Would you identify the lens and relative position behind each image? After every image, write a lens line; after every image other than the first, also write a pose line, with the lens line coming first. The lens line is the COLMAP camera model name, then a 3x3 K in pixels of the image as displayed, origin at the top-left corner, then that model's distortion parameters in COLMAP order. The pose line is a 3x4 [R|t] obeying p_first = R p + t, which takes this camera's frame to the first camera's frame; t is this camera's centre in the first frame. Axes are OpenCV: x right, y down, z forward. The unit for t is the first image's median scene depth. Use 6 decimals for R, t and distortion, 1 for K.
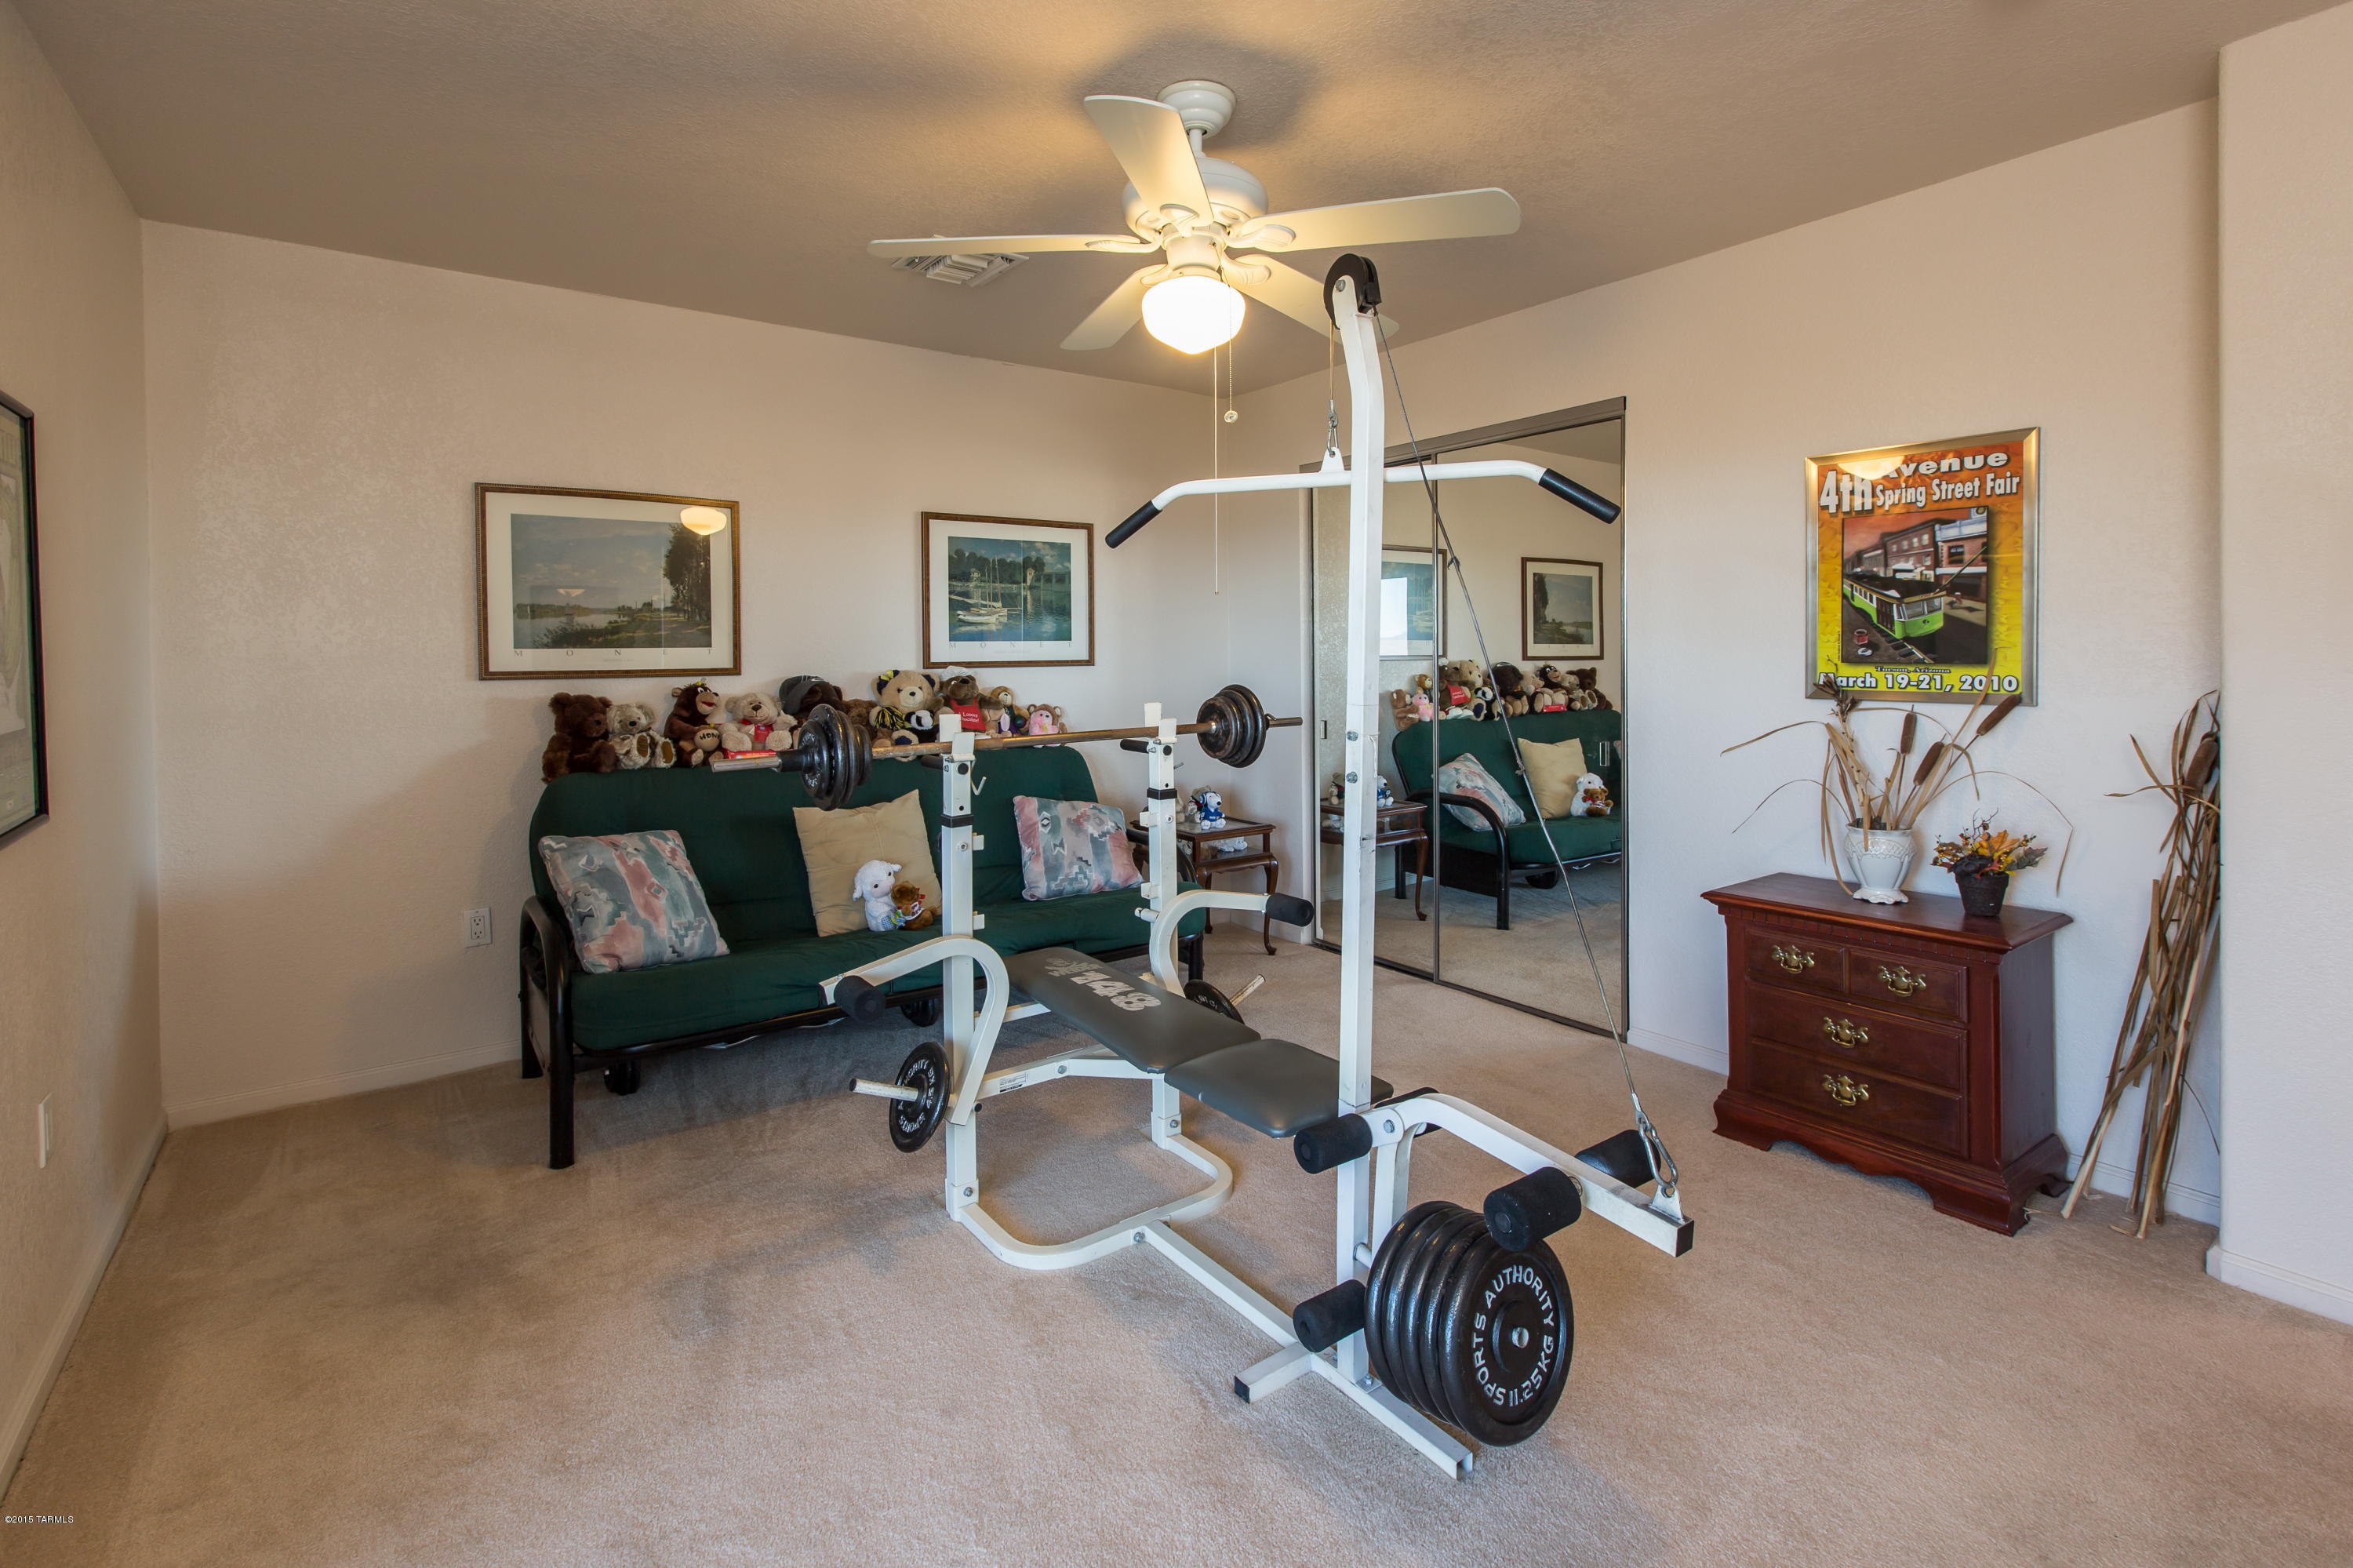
lens RADIAL K [[1102.6, 0, 1171.8], [0, 1102.6, 770.5], [0, 0, 1]] dist [-0.003066, -0.000277]
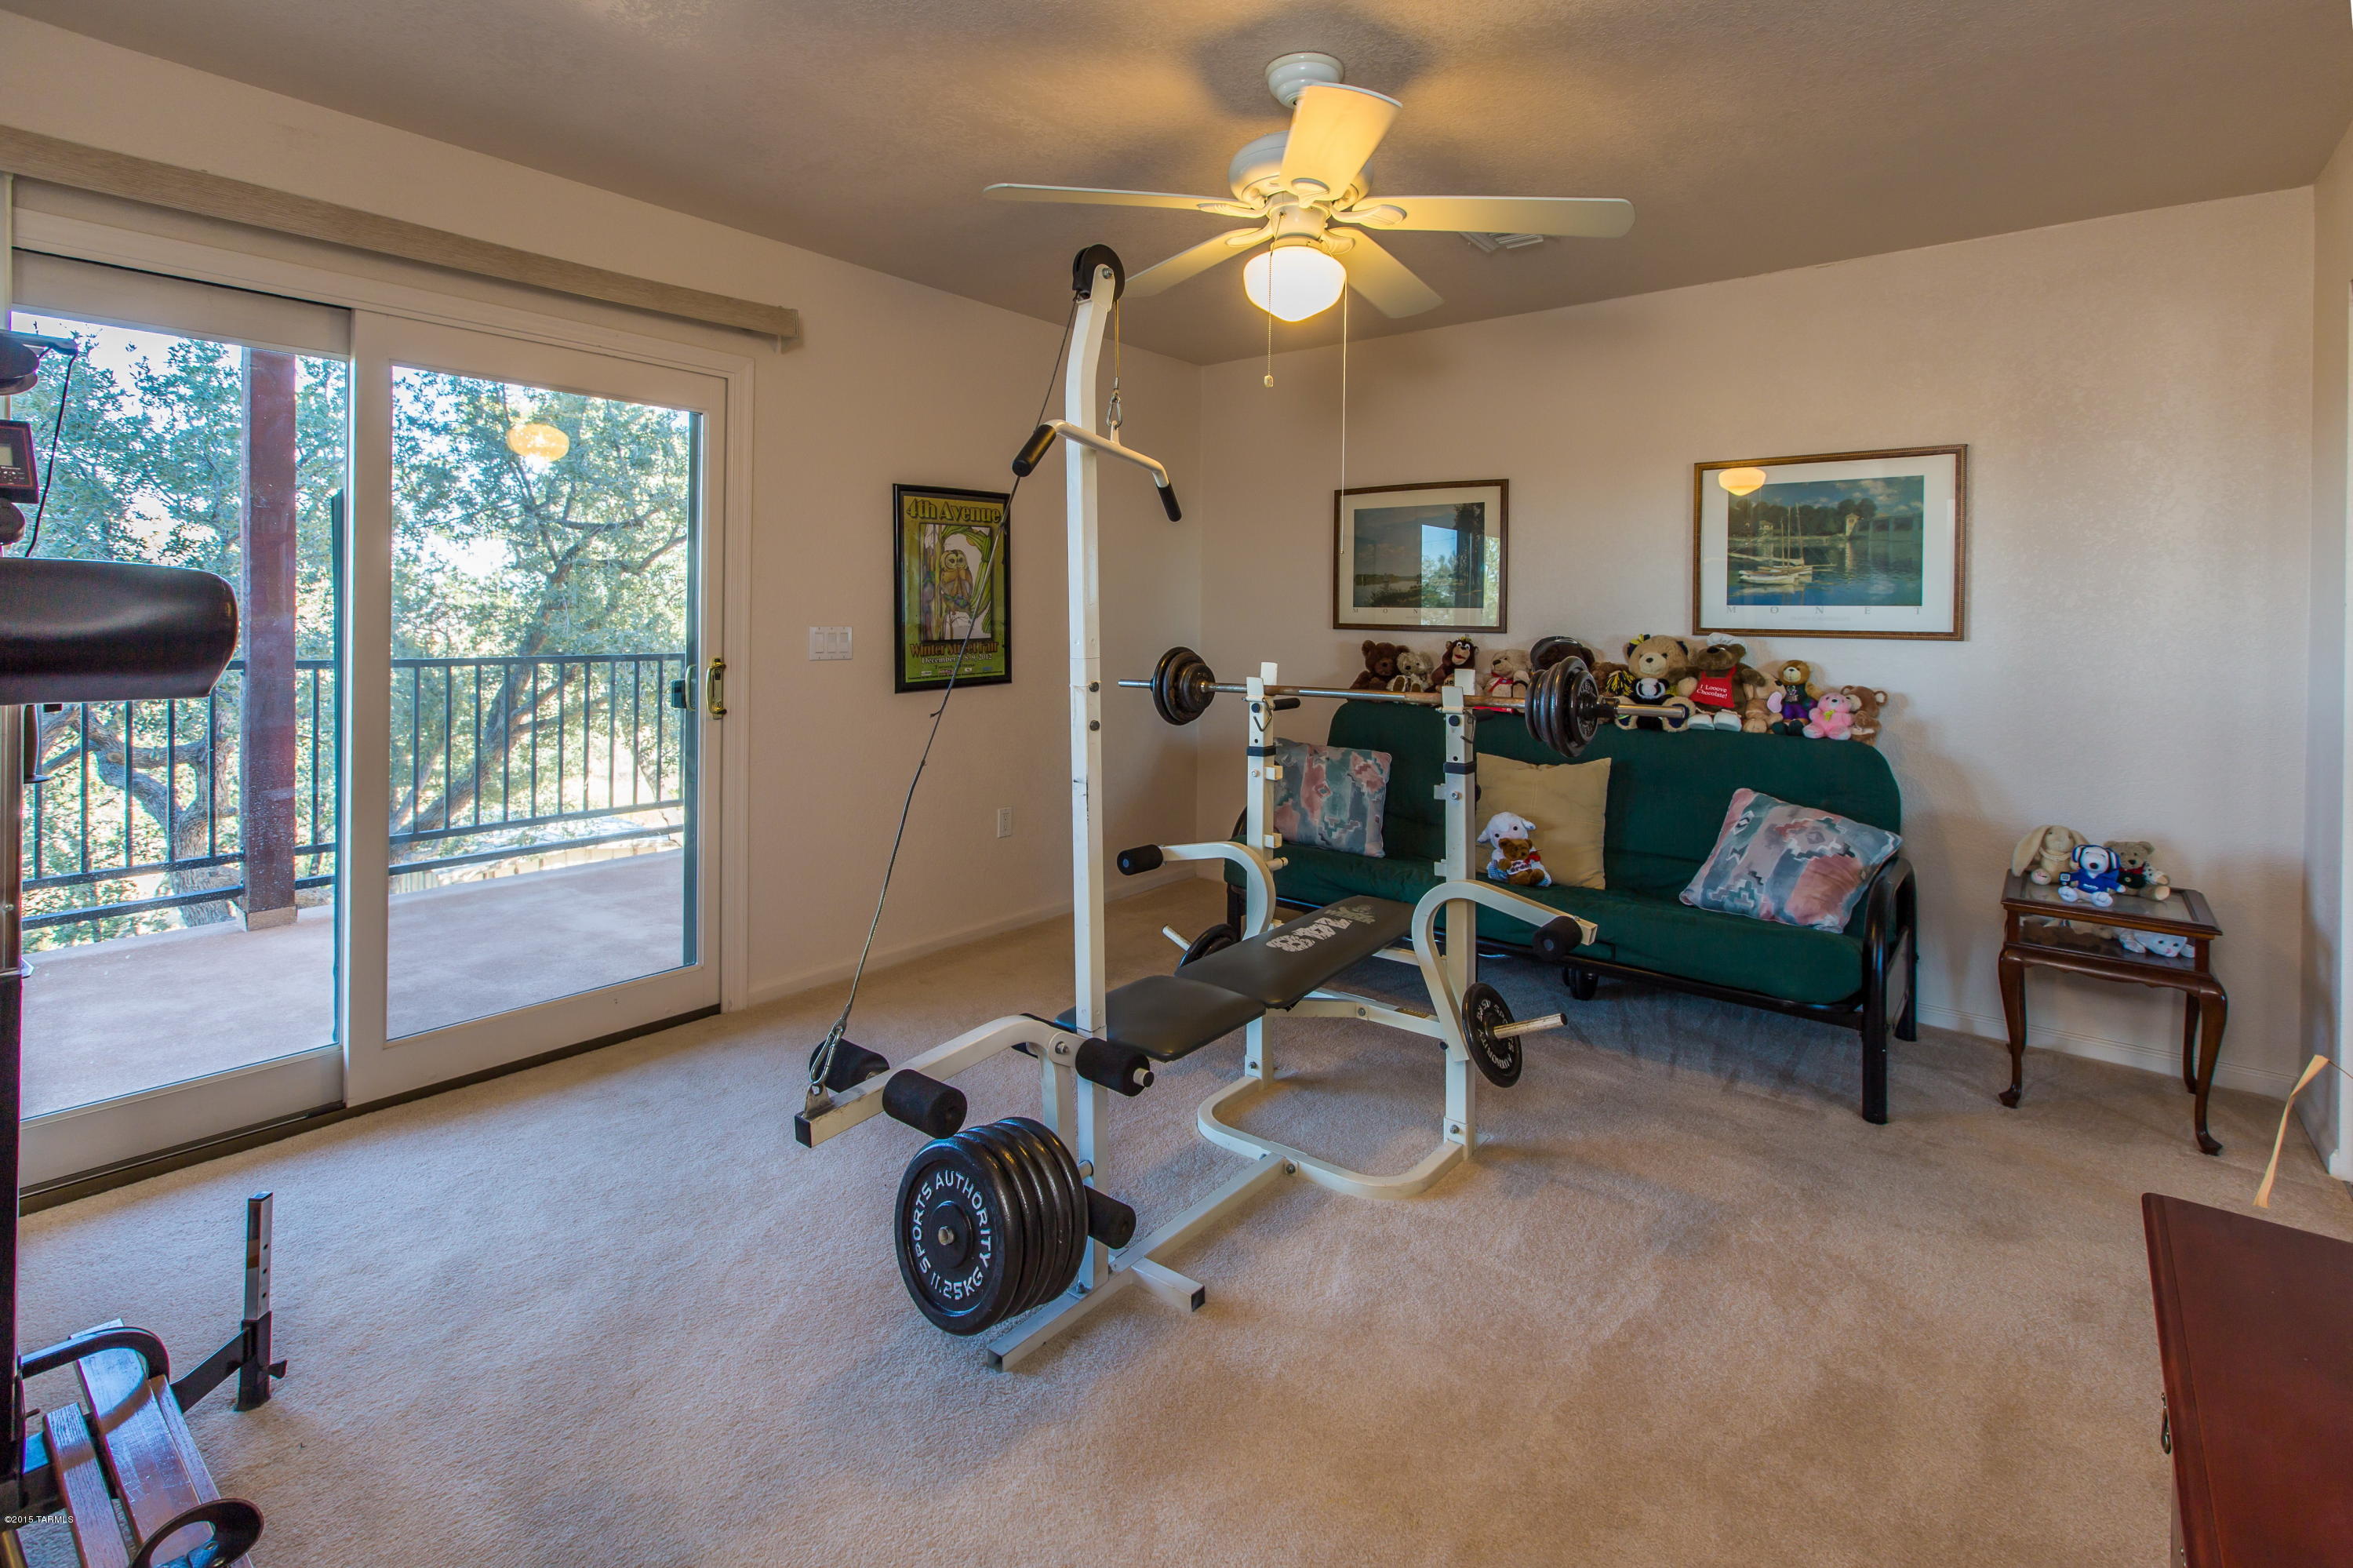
lens RADIAL K [[1099.1, 0, 1187.6], [0, 1099.1, 731.5], [0, 0, 1]] dist [0.002335, 0.000275]
pose [[0.258110, 0.117299, -0.958968, 0.572714], [-0.120221, 0.988787, 0.088588, -0.044892], [0.958606, 0.092423, 0.269317, 0.371976]]
